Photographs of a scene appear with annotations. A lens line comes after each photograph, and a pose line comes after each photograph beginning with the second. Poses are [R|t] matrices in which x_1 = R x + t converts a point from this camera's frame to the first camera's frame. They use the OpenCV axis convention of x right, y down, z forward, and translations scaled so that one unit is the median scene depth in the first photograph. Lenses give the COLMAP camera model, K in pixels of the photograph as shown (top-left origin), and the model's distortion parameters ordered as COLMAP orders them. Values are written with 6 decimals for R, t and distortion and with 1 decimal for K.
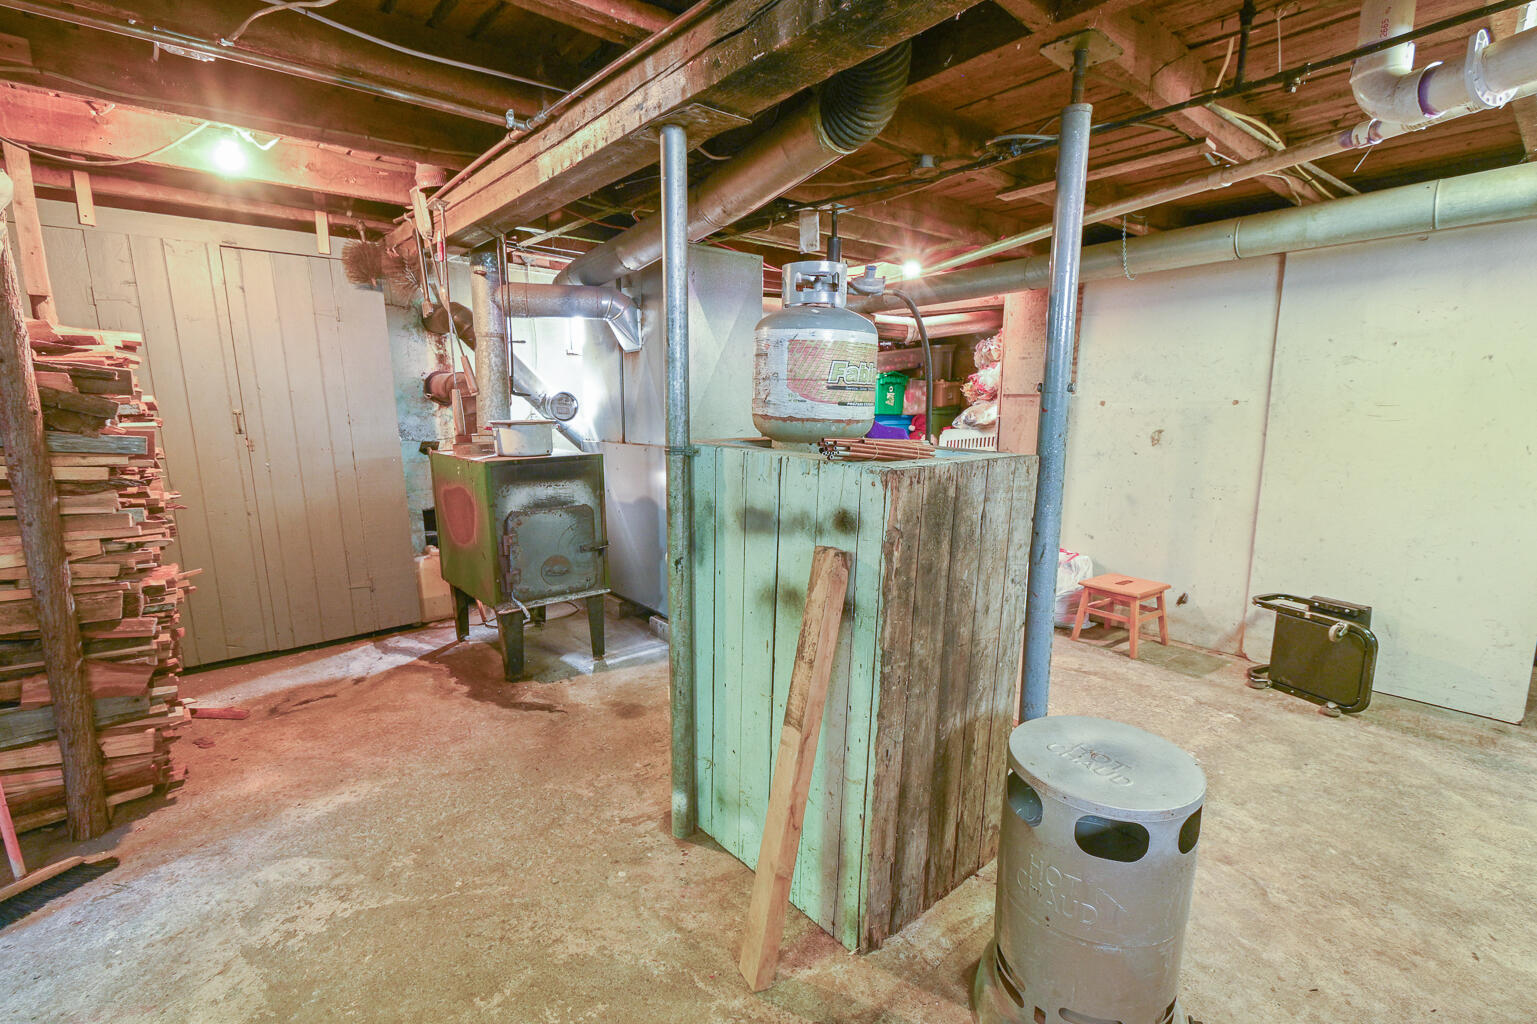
lens RADIAL K [[678.6, 0, 770.5], [0, 678.6, 526.4], [0, 0, 1]] dist [-0.002072, -0.000822]
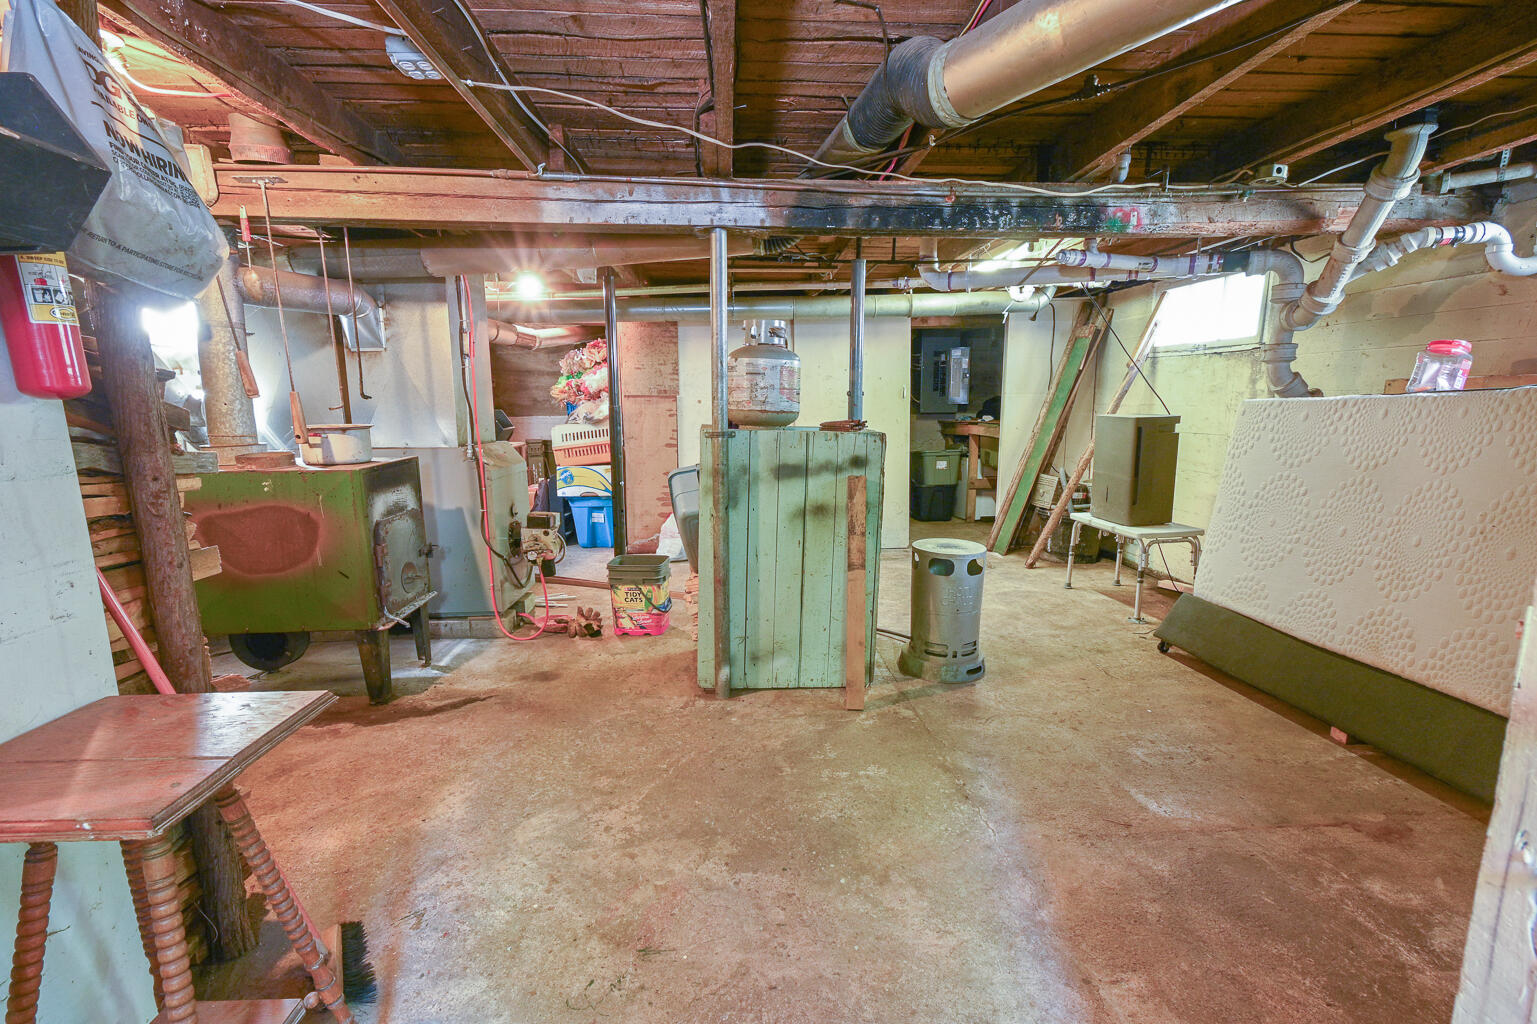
lens RADIAL K [[678.6, 0, 769.1], [0, 678.6, 524.0], [0, 0, 1]] dist [-0.002072, -0.000822]
pose [[0.615731, -0.146015, 0.774309, -0.832531], [0.147283, 0.986689, 0.068944, -0.001637], [-0.774069, 0.071592, 0.629040, -0.018485]]
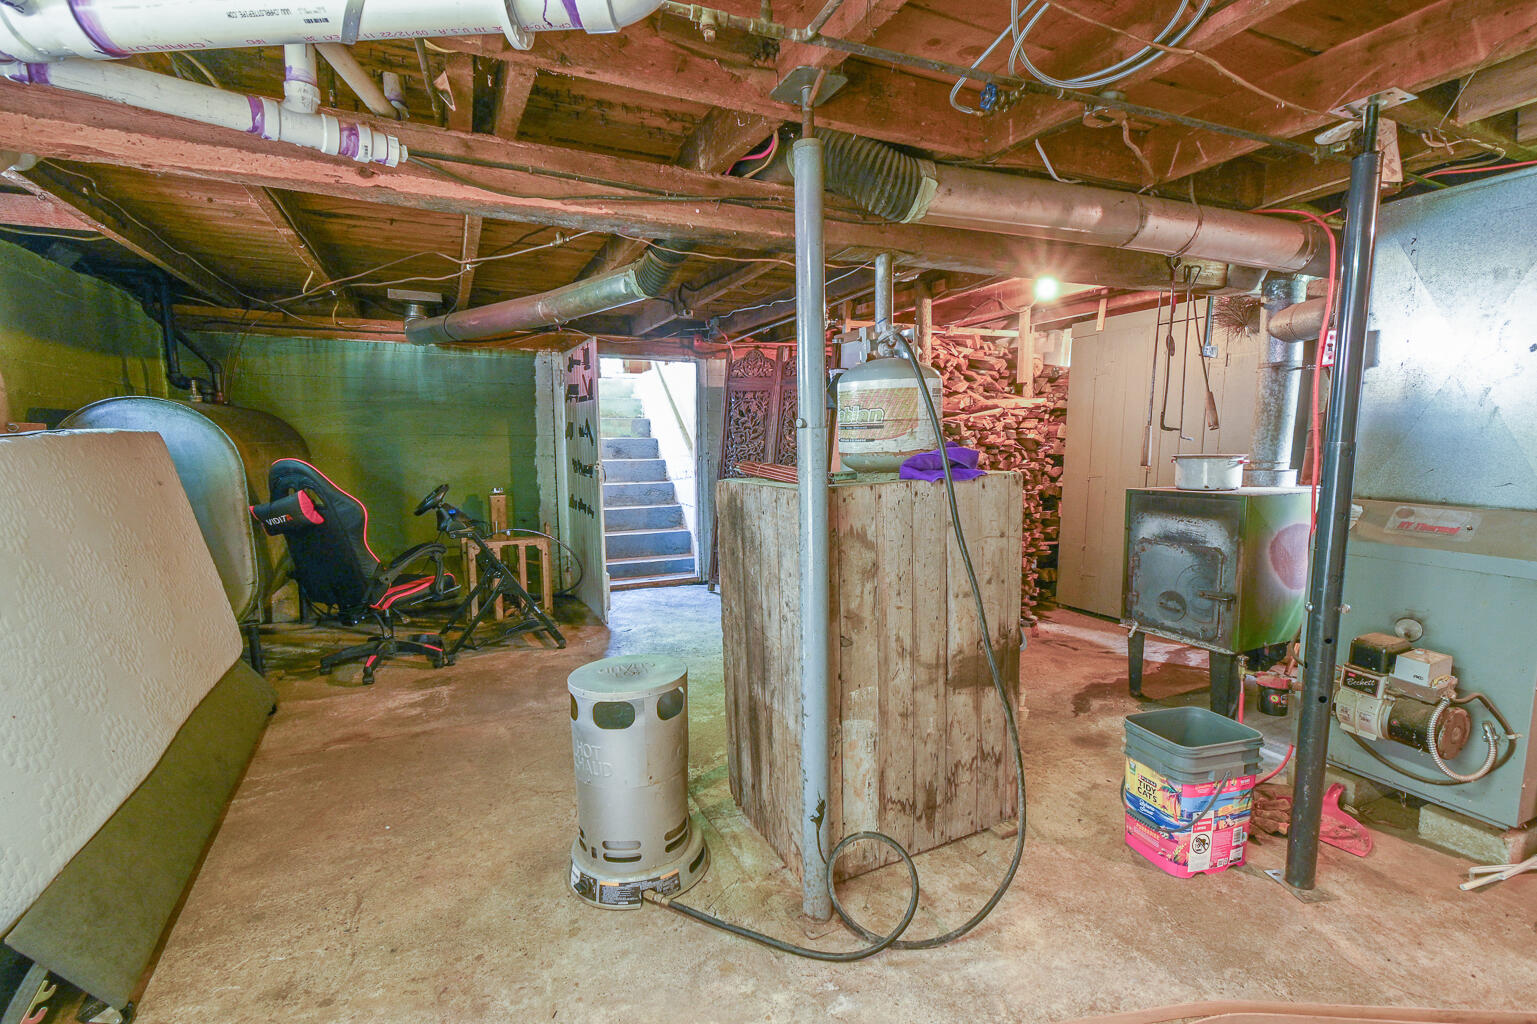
lens RADIAL K [[678.6, 0, 771.8], [0, 678.6, 512.9], [0, 0, 1]] dist [-0.002072, -0.000822]
pose [[-0.282210, 0.106306, -0.953445, 0.859308], [-0.163958, 0.973875, 0.157114, -0.141470], [0.945238, 0.200664, -0.257407, 0.763923]]
